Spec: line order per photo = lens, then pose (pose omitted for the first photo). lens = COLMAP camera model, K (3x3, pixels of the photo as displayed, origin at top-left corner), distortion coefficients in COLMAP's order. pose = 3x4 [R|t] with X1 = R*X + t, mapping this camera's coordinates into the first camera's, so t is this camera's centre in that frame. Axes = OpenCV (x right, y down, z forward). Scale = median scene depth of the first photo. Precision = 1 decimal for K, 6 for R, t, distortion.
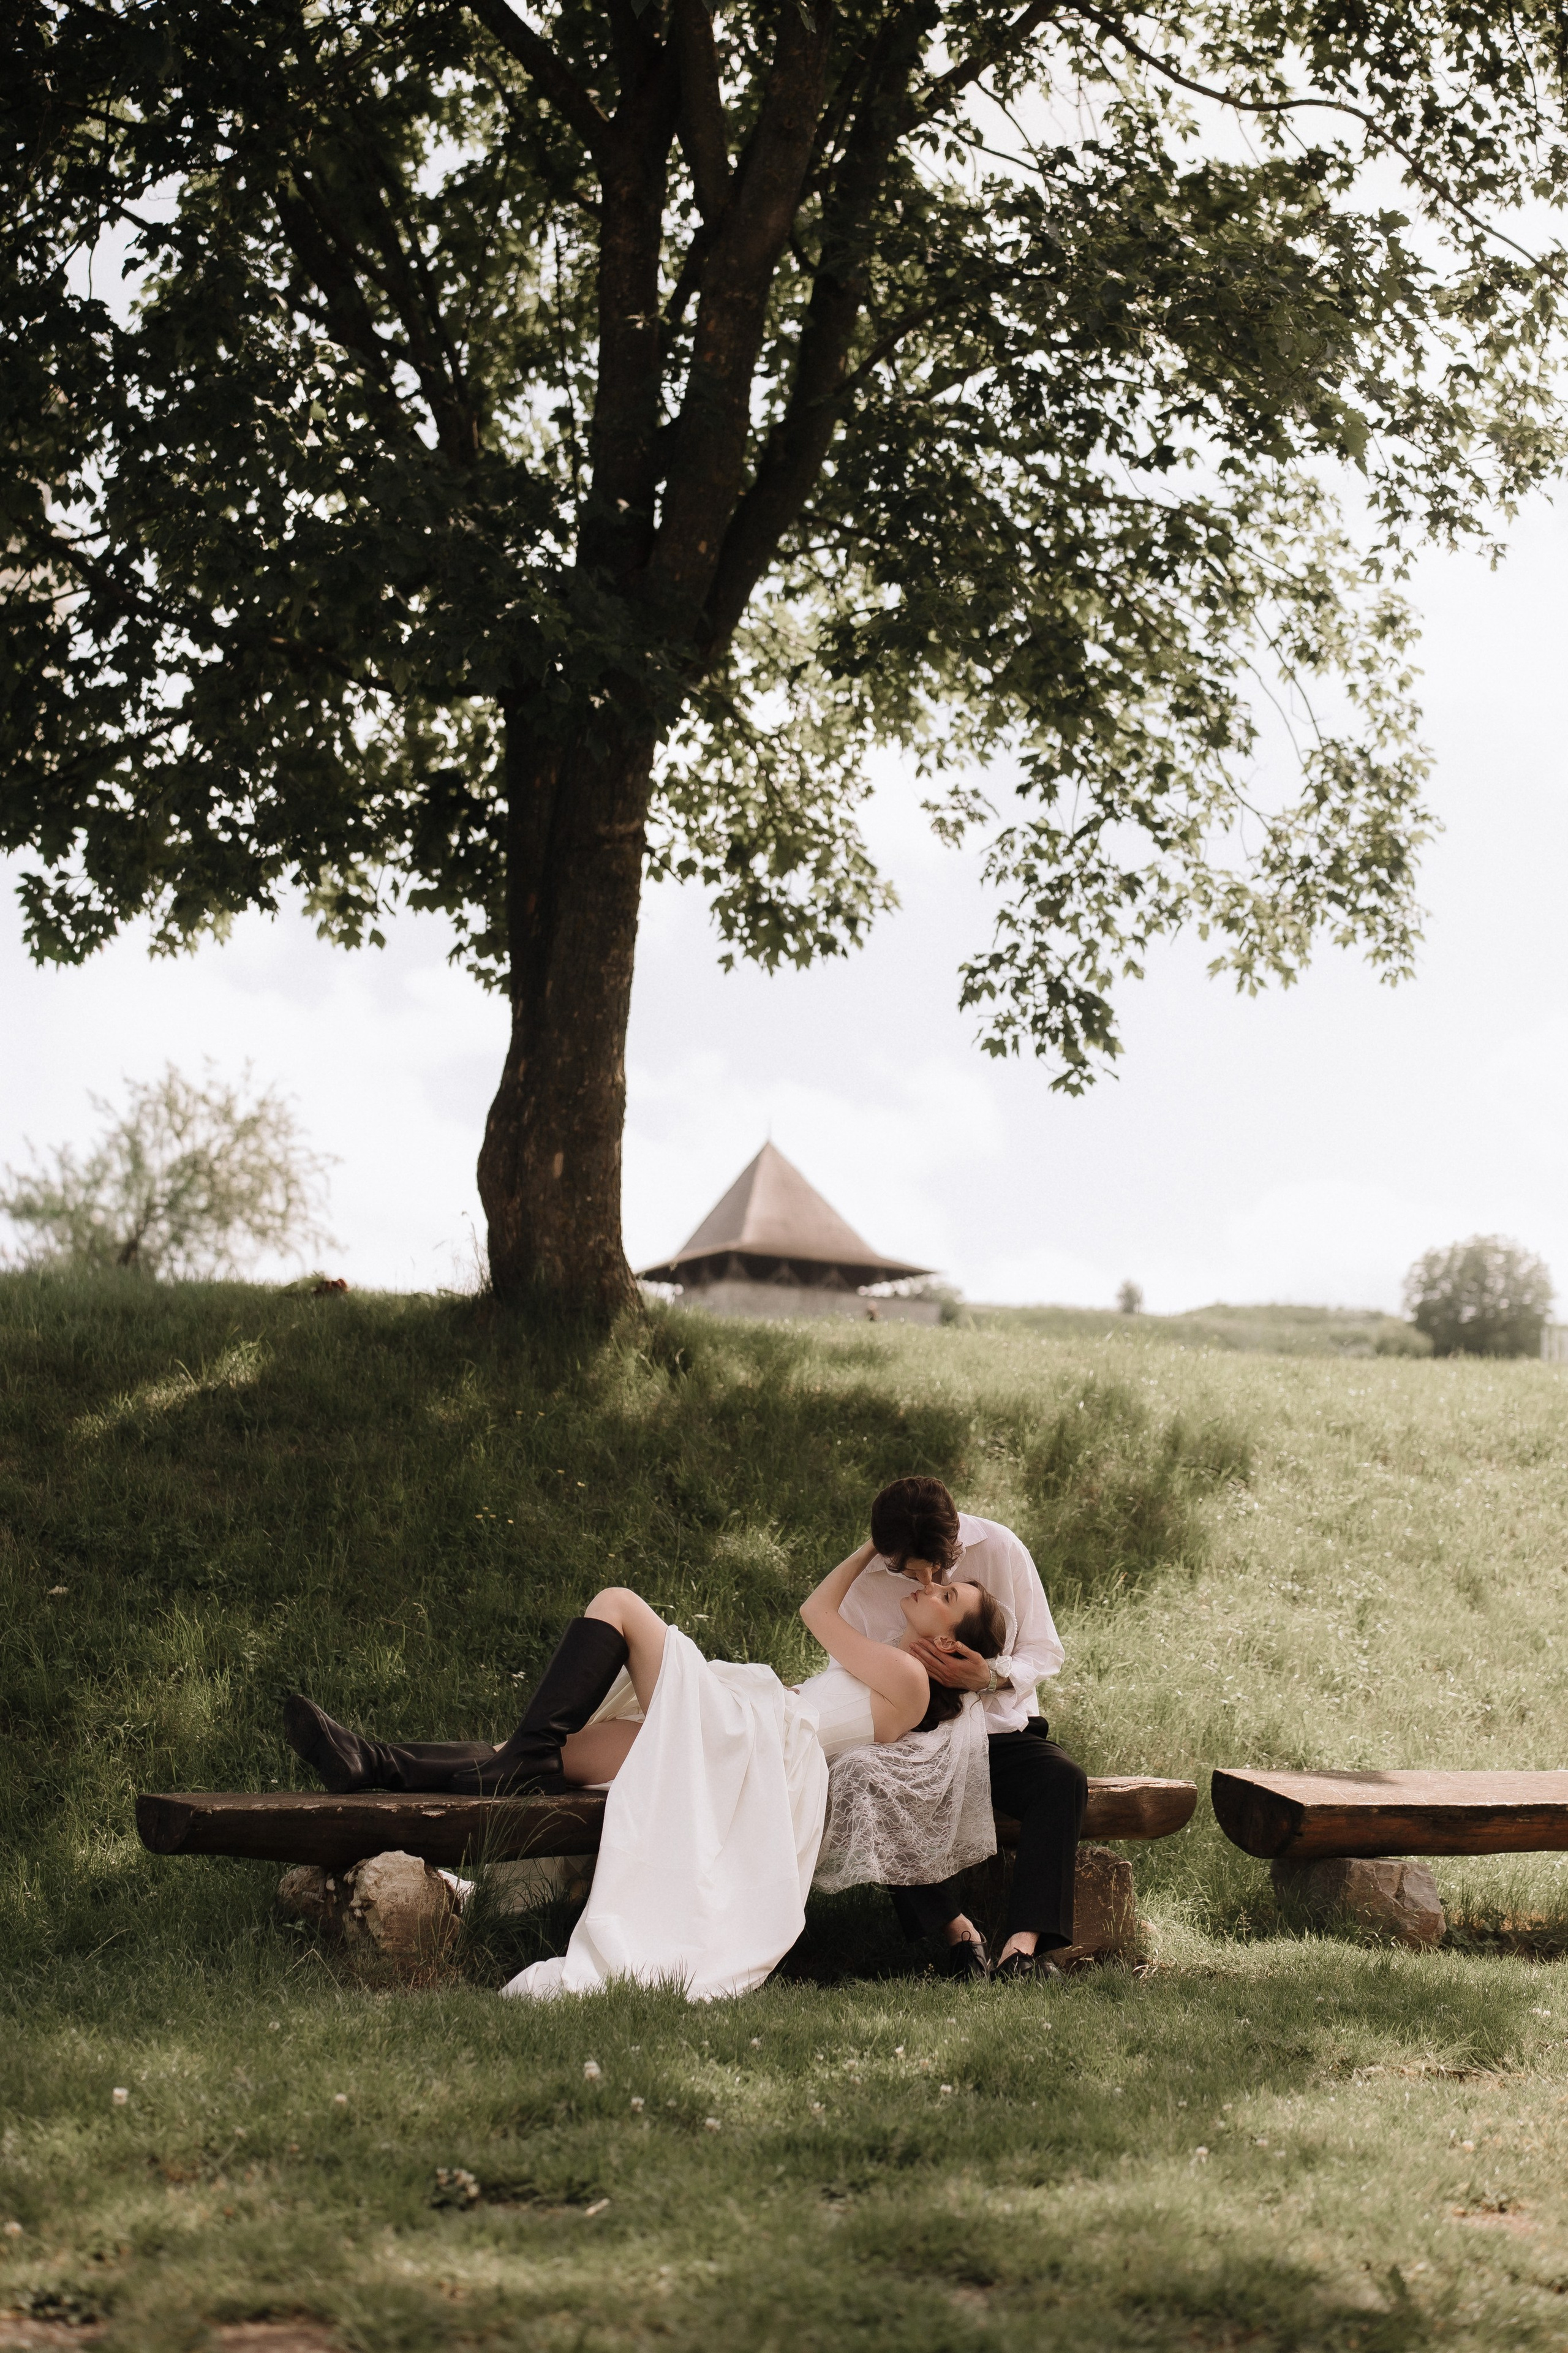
lens RADIAL K [[3405.5, 0, 780.5], [0, 3405.5, 1325.5], [0, 0, 1]] dist [-0.054207, -0.053440]
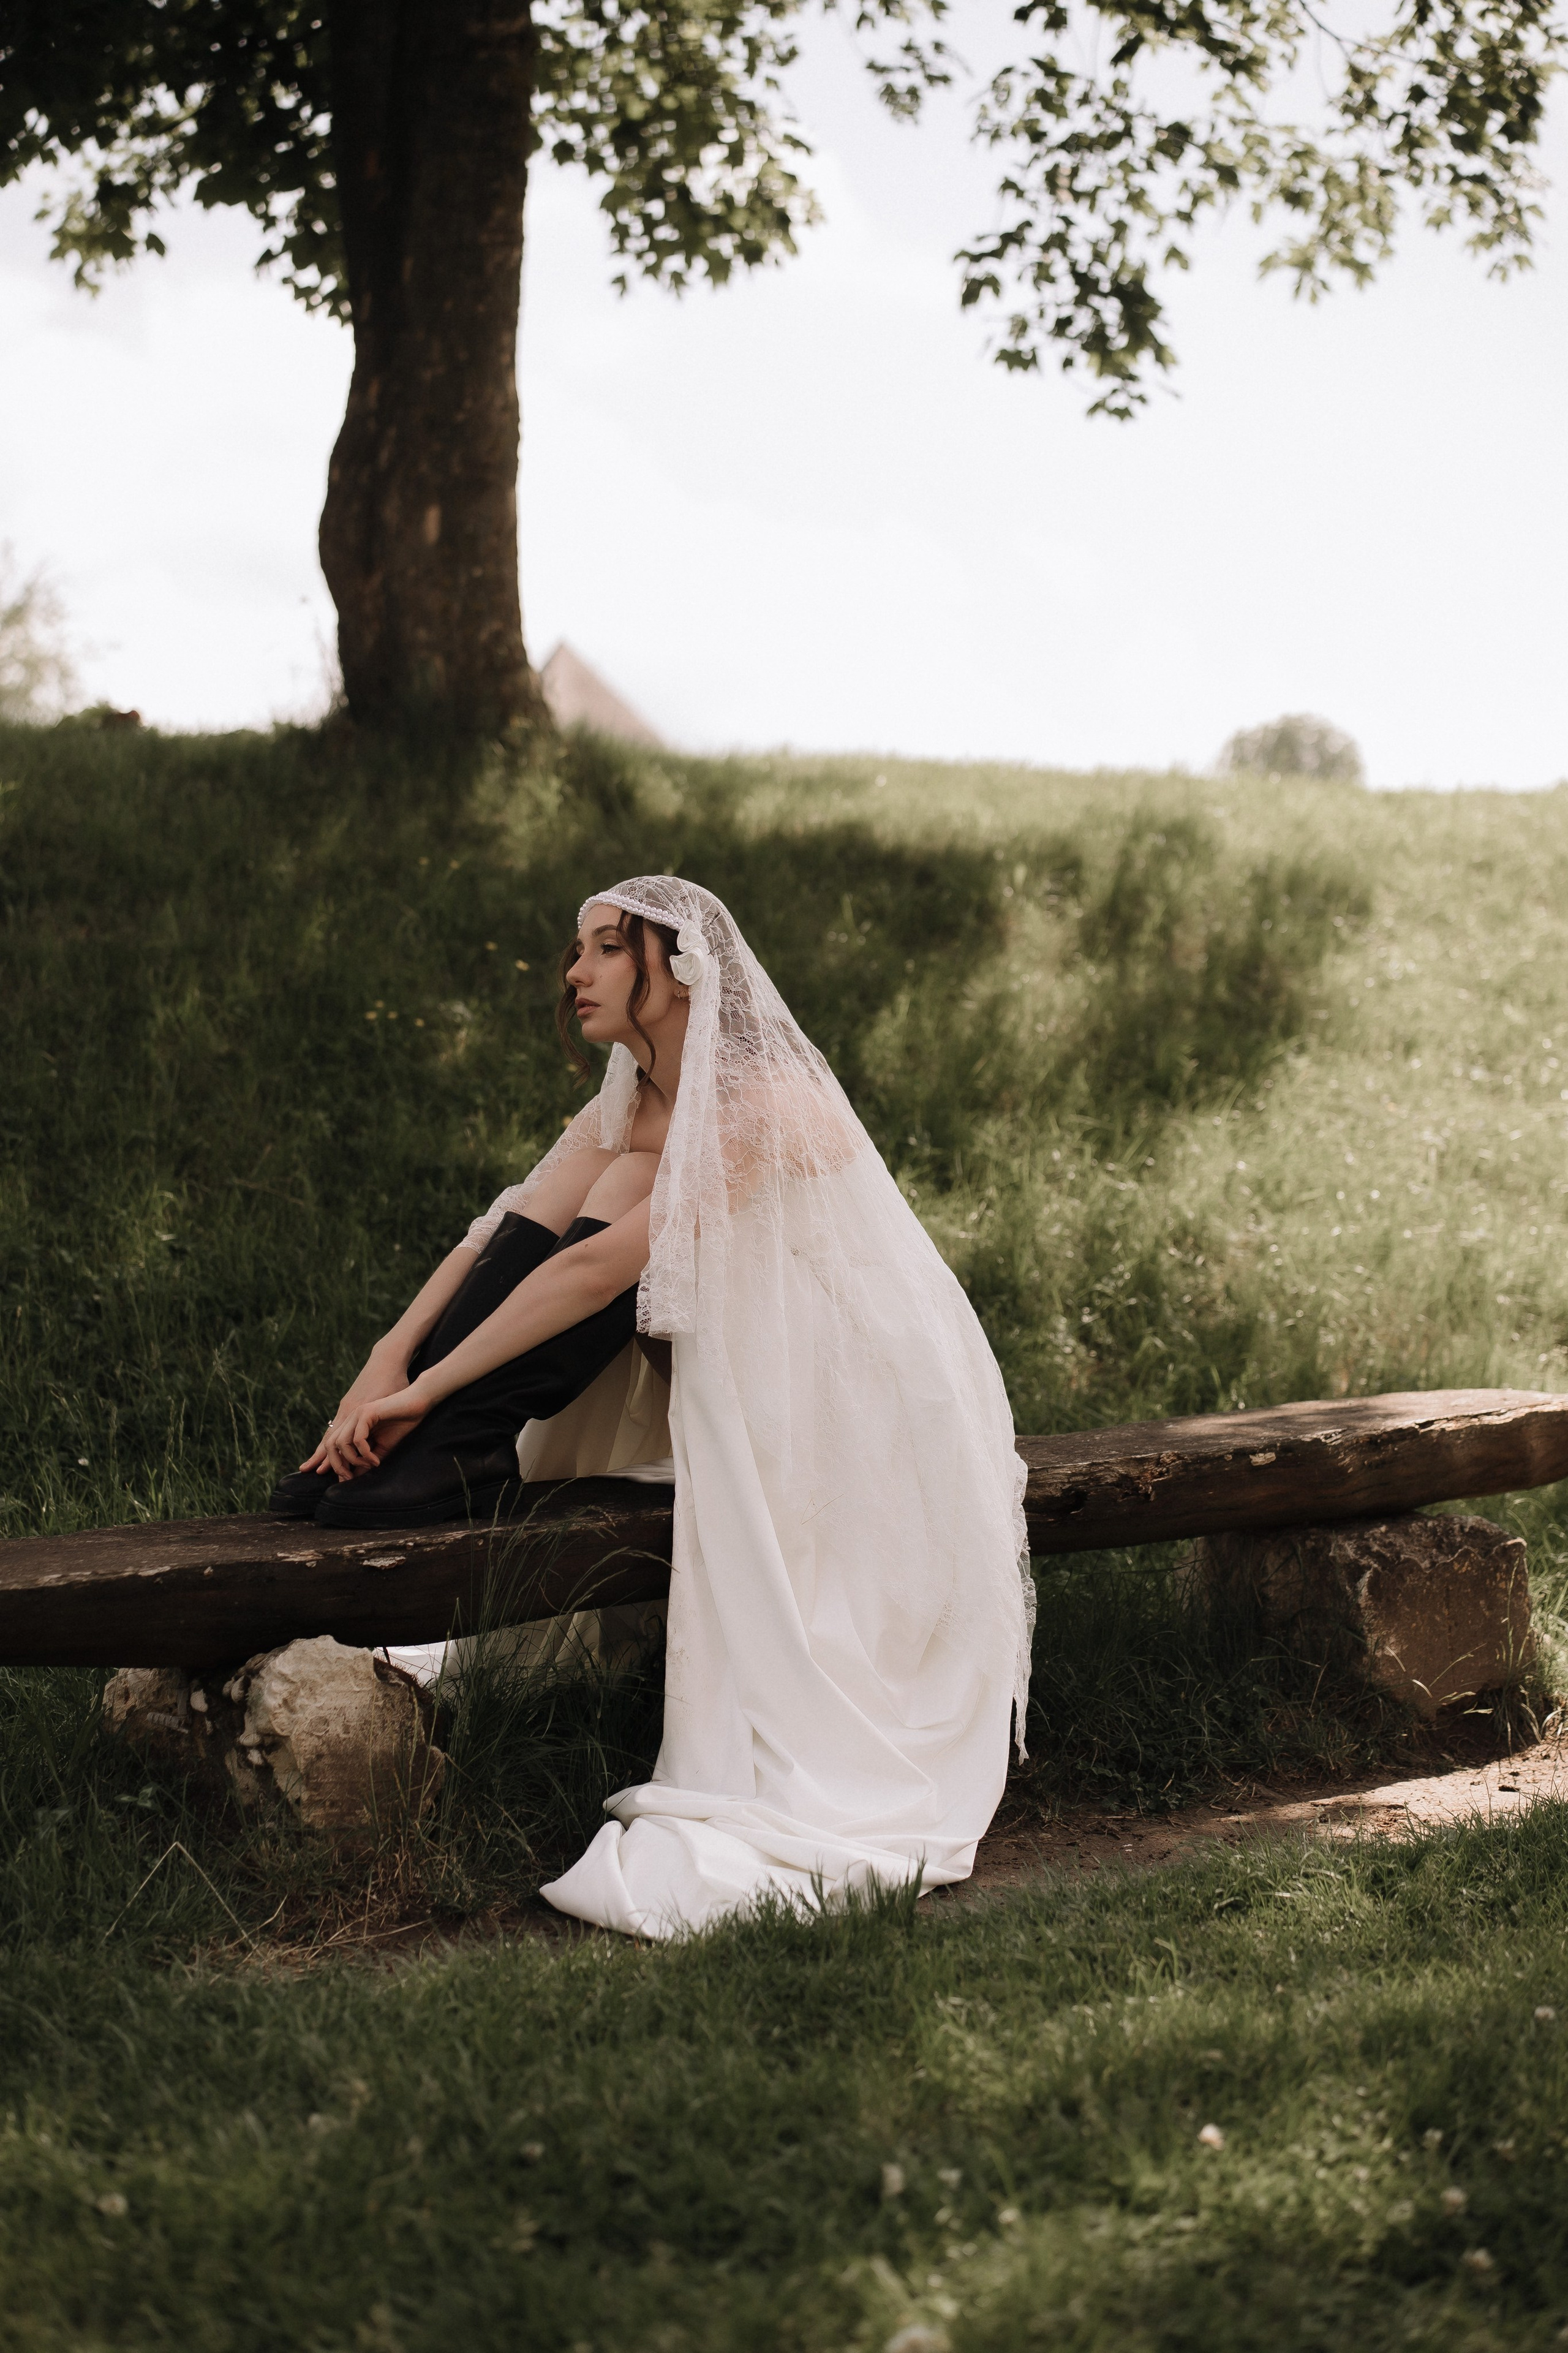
lens RADIAL K [[3405.5, 0, 780.5], [0, 3405.5, 1325.5], [0, 0, 1]] dist [-0.054207, -0.053440]
pose [[0.997496, -0.046673, 0.053129, -0.033616], [0.038536, 0.988678, 0.145019, 0.016043], [-0.059296, -0.142609, 0.988001, 0.238849]]
